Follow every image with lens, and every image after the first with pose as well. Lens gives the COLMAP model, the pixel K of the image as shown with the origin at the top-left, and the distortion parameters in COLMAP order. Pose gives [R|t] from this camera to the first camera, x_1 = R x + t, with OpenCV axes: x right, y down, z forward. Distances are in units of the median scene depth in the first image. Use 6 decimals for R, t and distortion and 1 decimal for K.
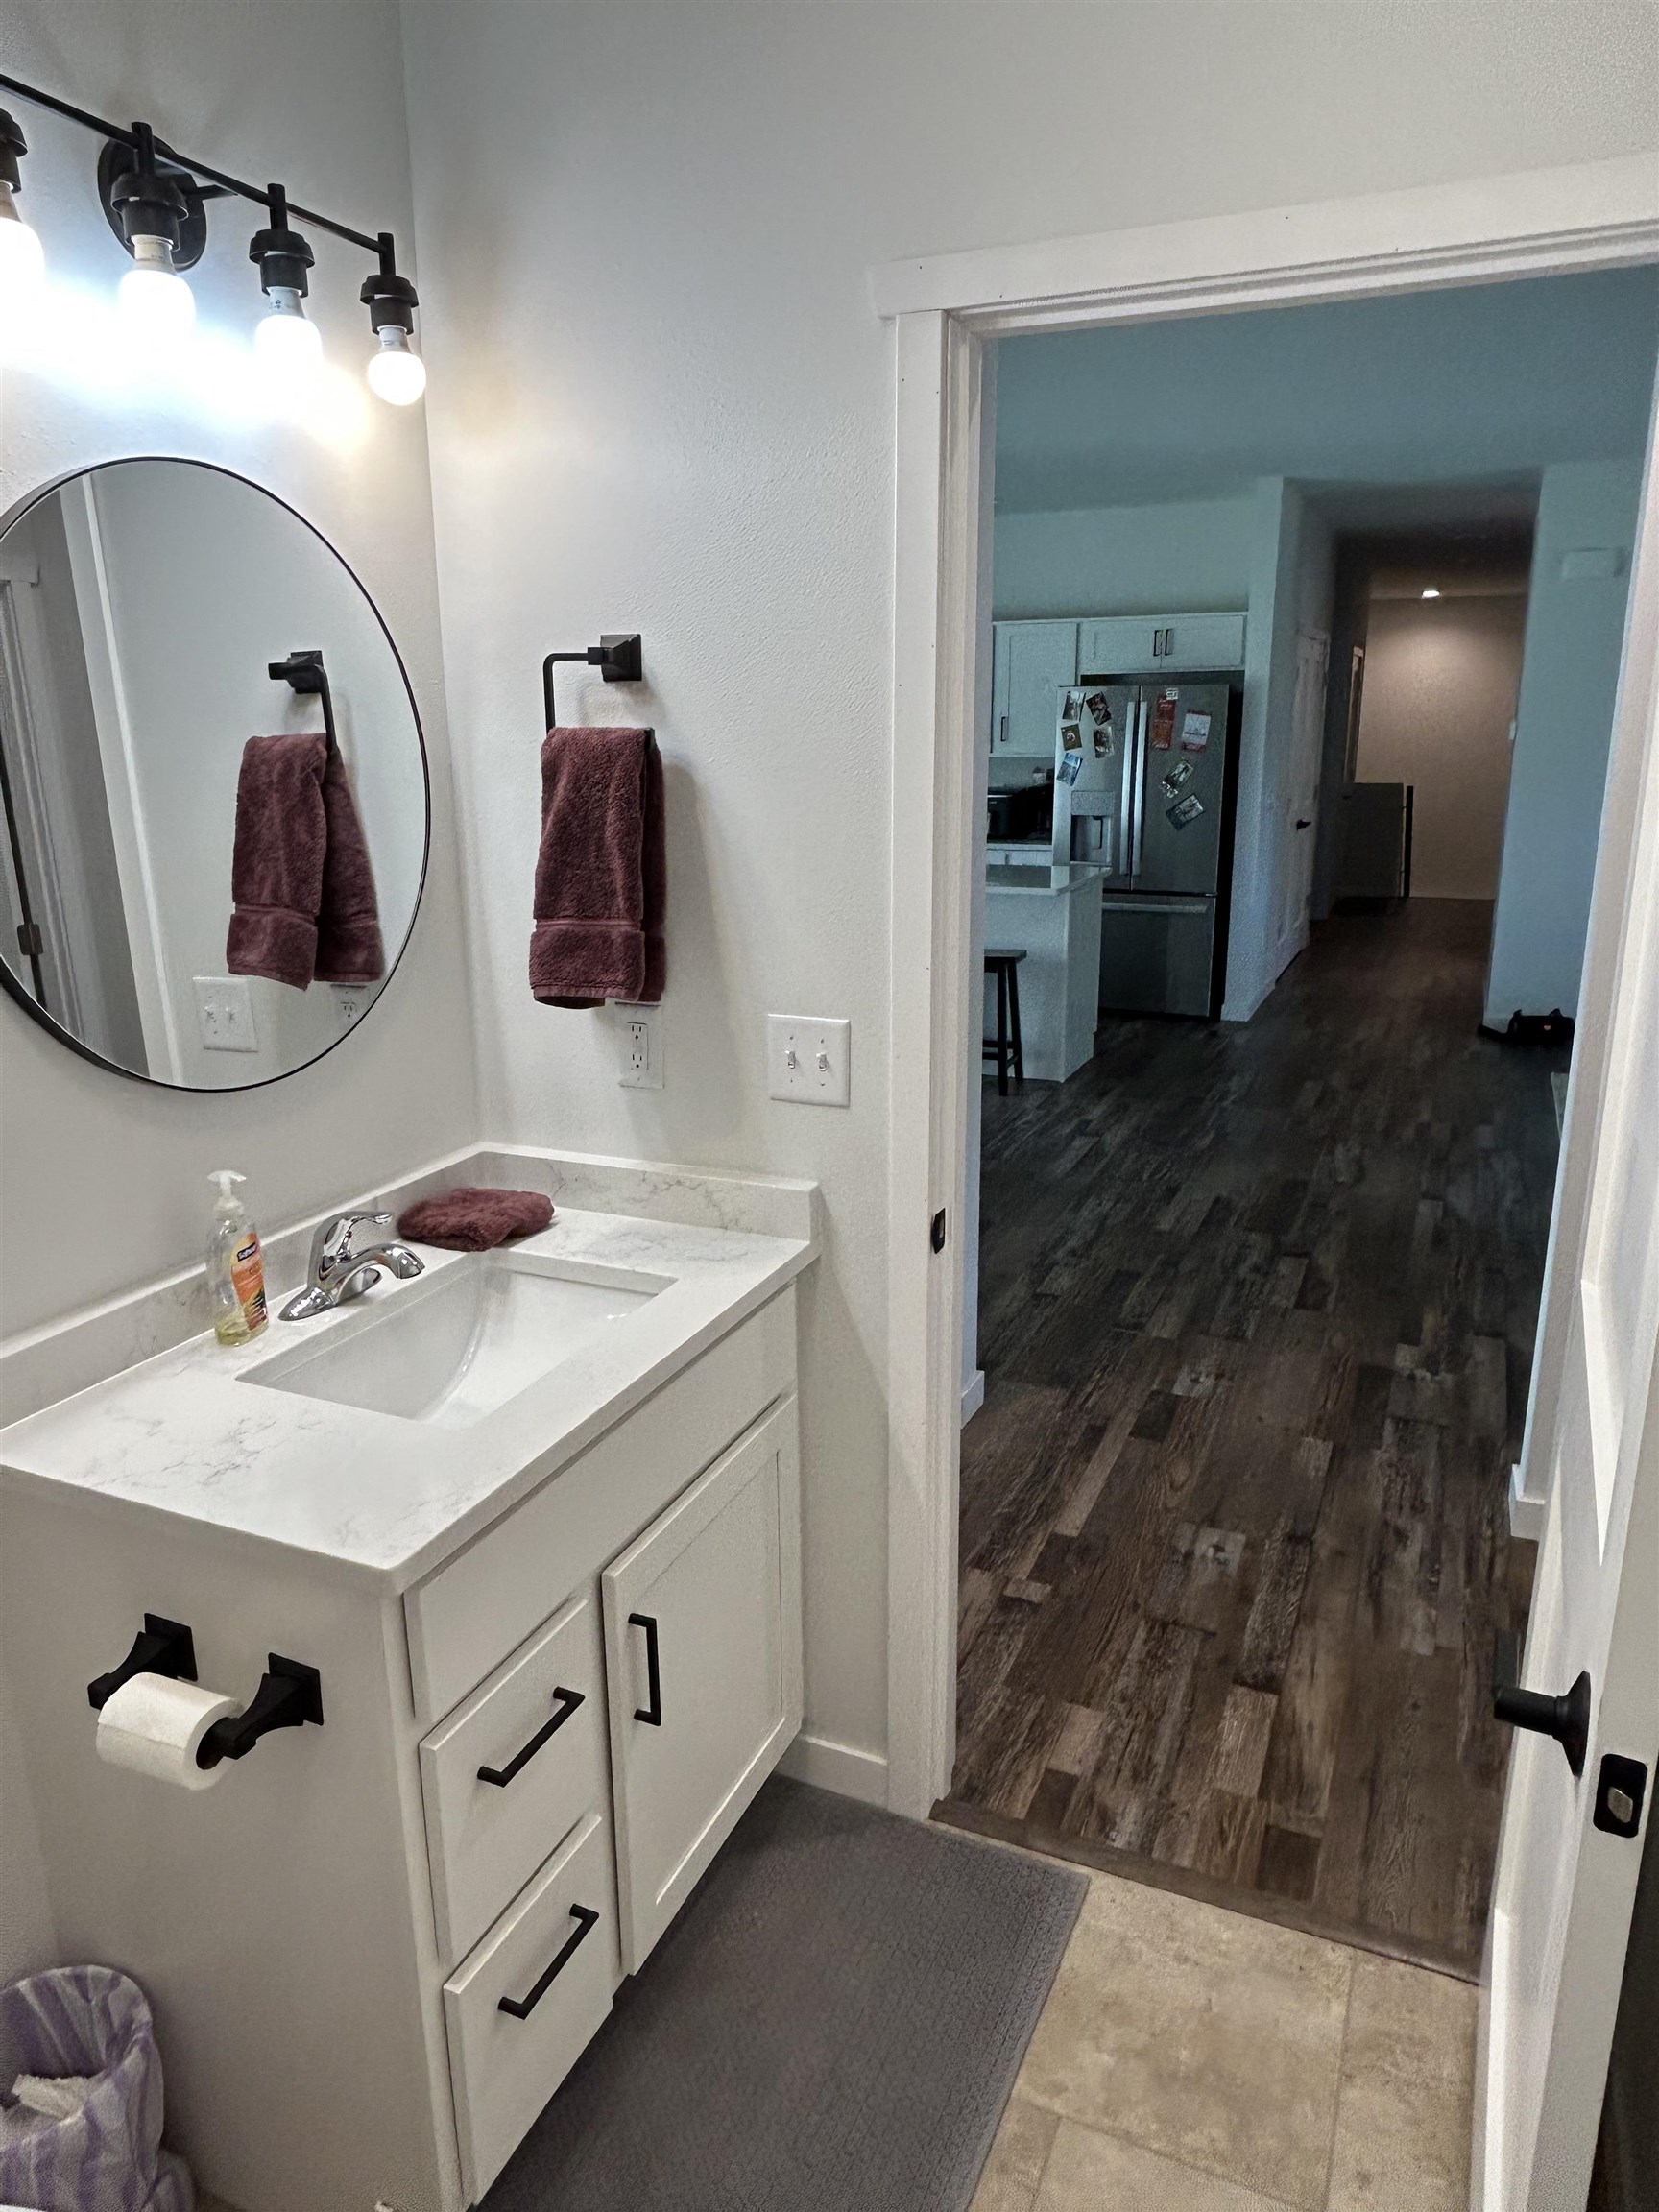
lens RADIAL K [[1429.8, 0, 827.2], [0, 1429.8, 1094.2], [0, 0, 1]] dist [-0.005365, -0.001692]
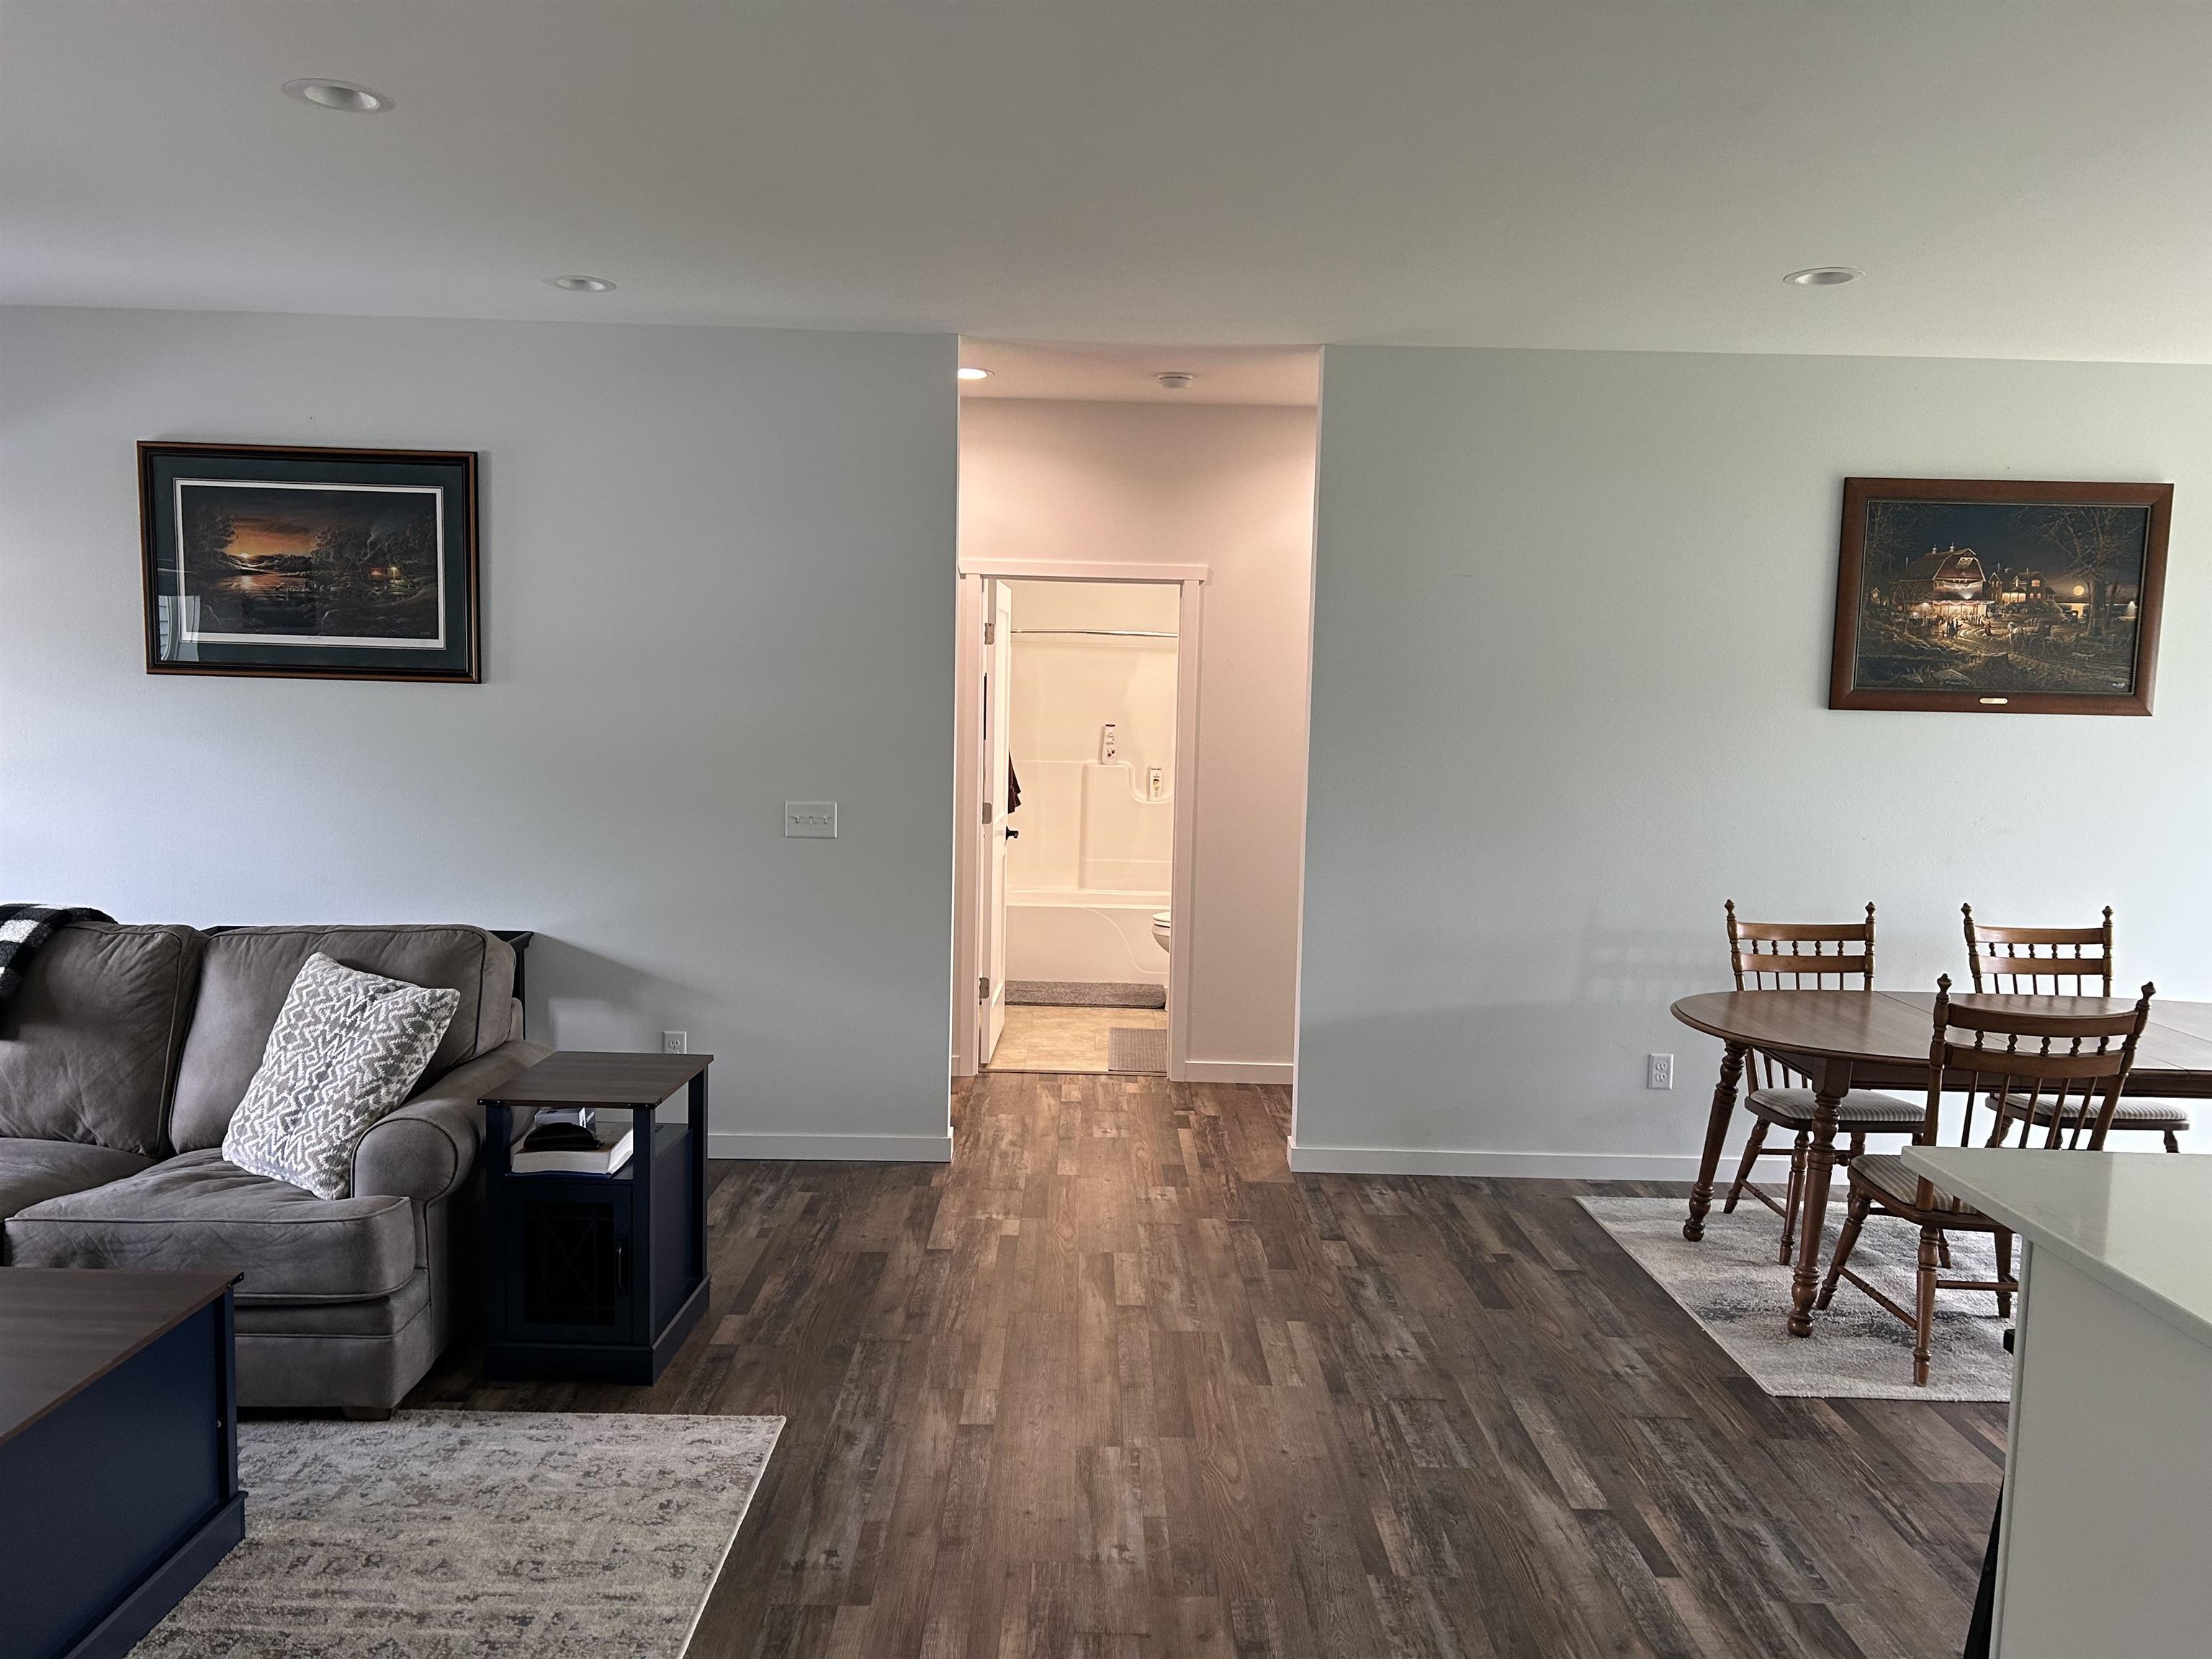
lens RADIAL K [[1654.8, 0, 1101.9], [0, 1654.8, 840.0], [0, 0, 1]] dist [0.060857, -0.074803]
pose [[-0.908582, 0.026839, -0.416843, 0.507350], [-0.120847, 0.938368, 0.323824, -0.318113], [0.399843, 0.344595, -0.849341, 1.175398]]
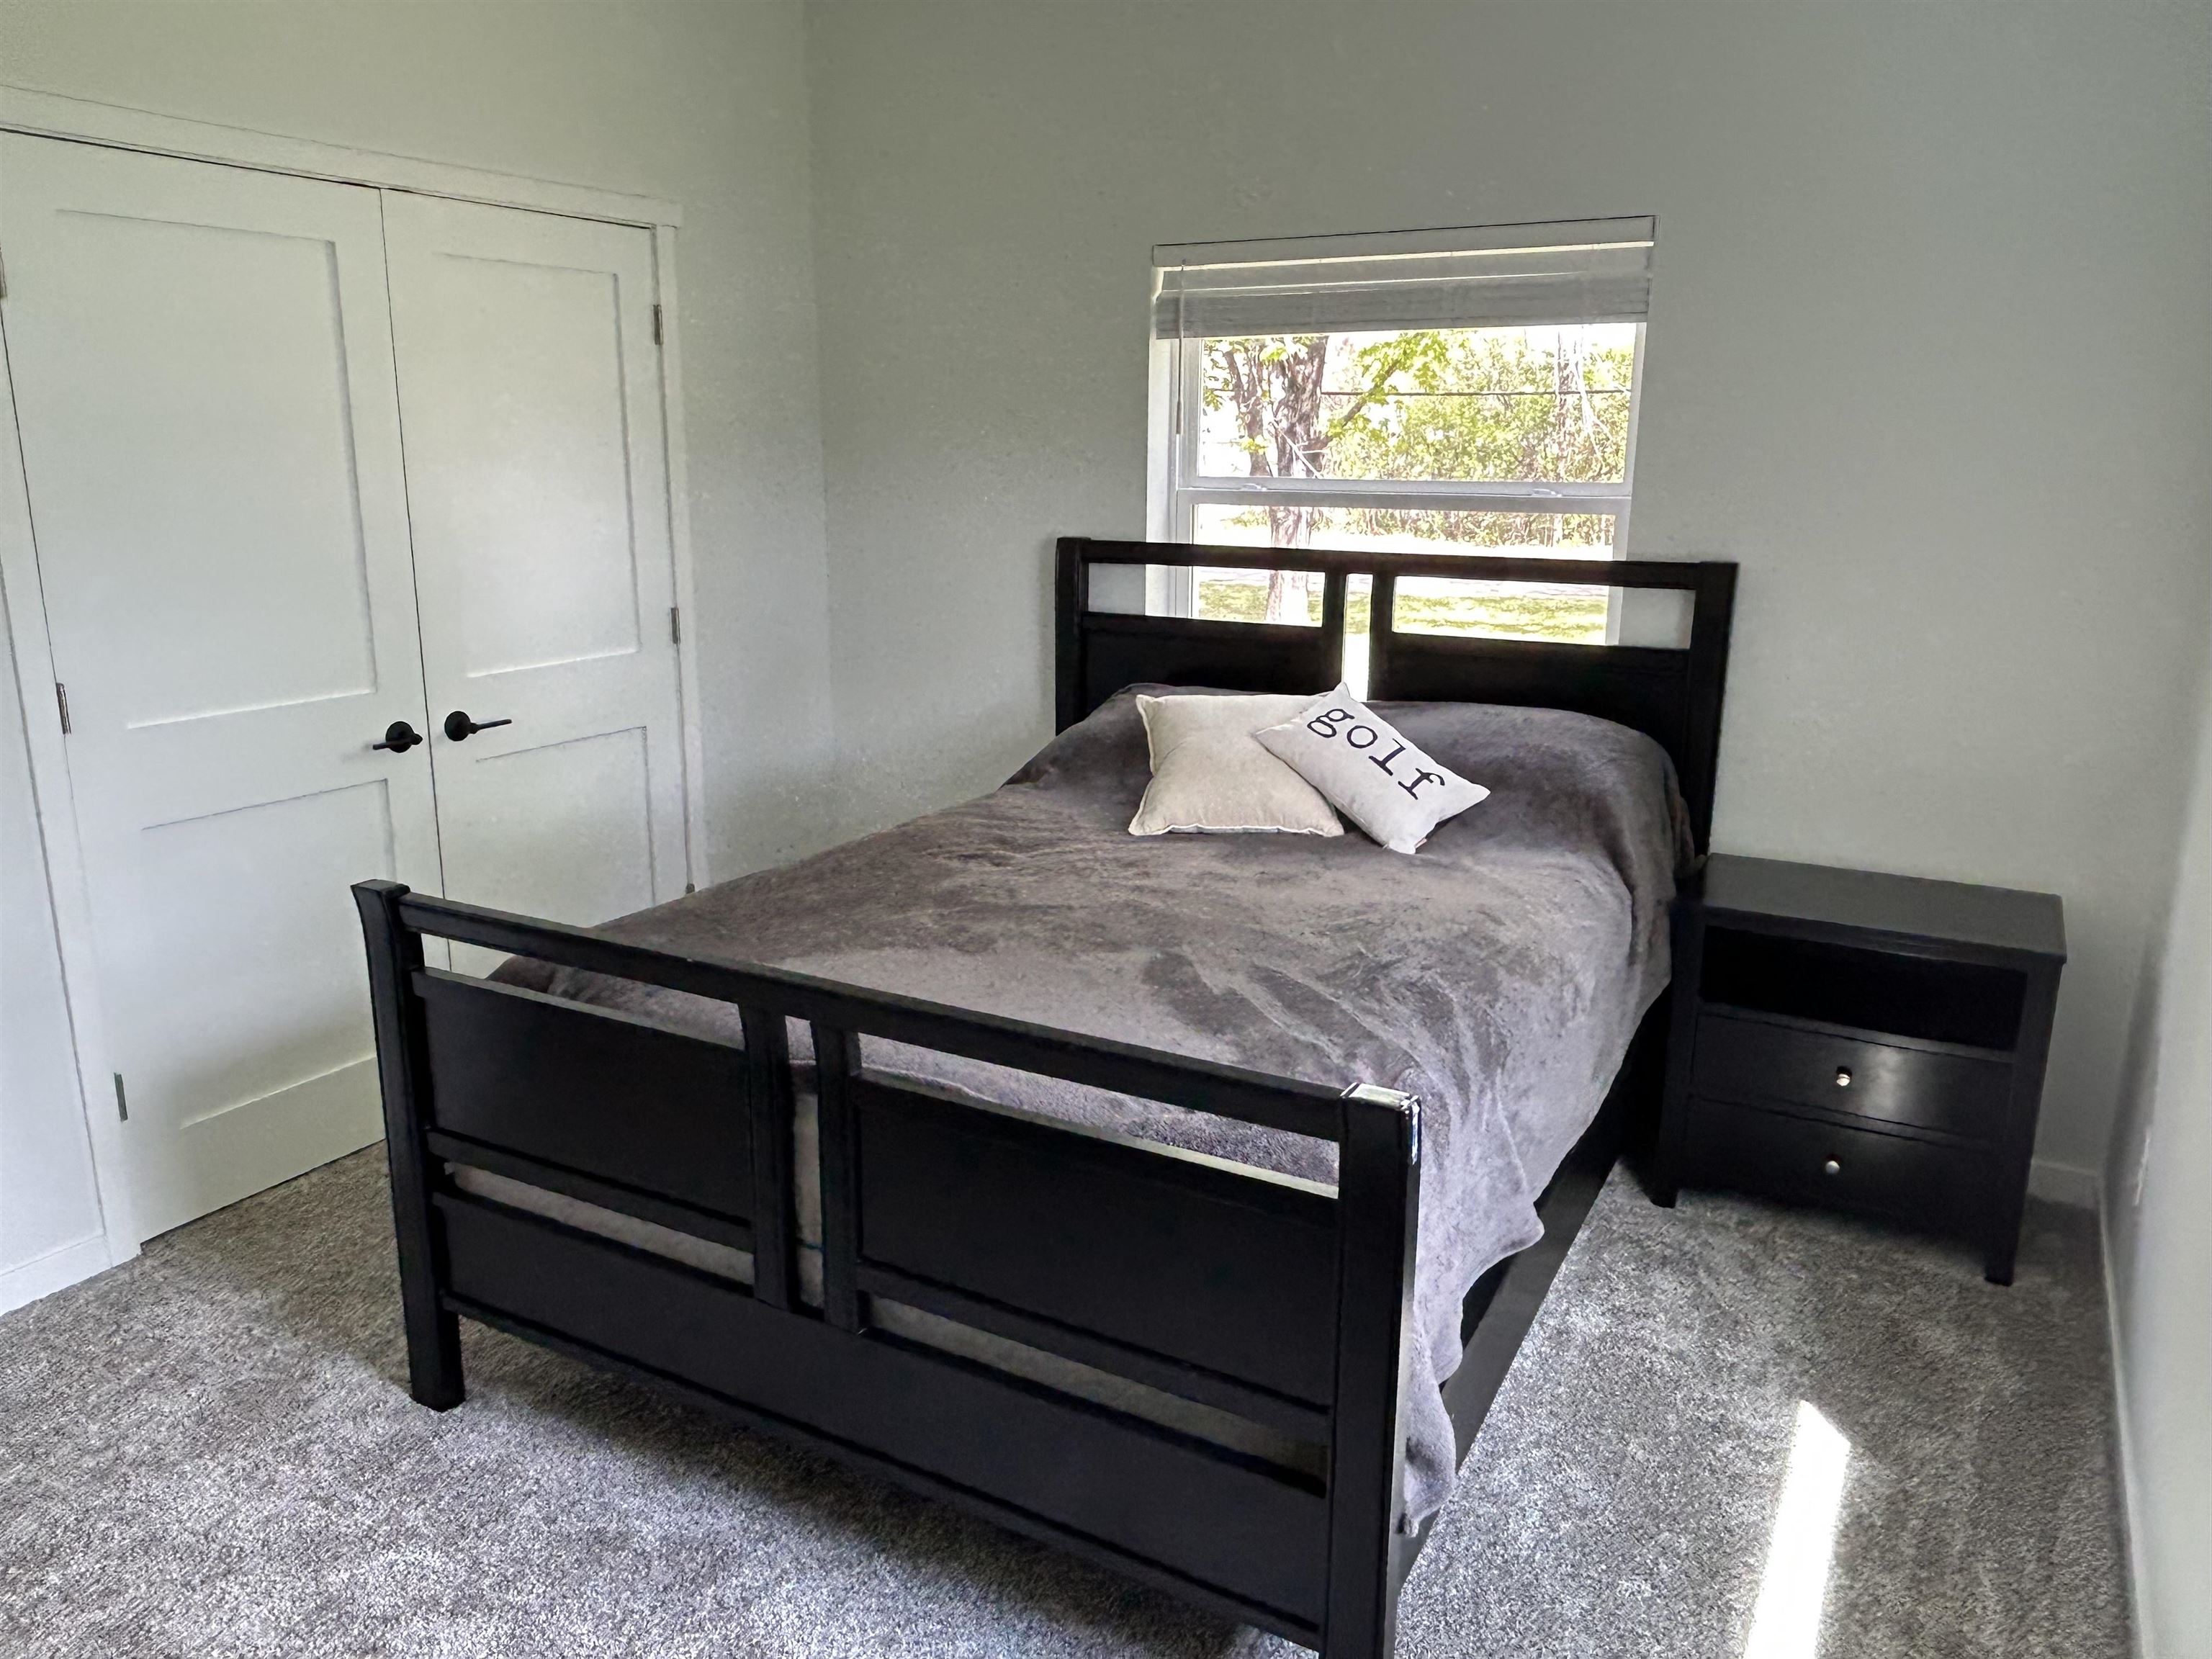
lens RADIAL K [[1577.3, 0, 1096.5], [0, 1577.3, 828.9], [0, 0, 1]] dist [0.002074, -0.006831]
pose [[-0.995310, -0.017897, 0.095067, -0.564412], [0.029594, 0.879287, 0.475373, -0.160408], [-0.092099, 0.475957, -0.874633, 0.671433]]
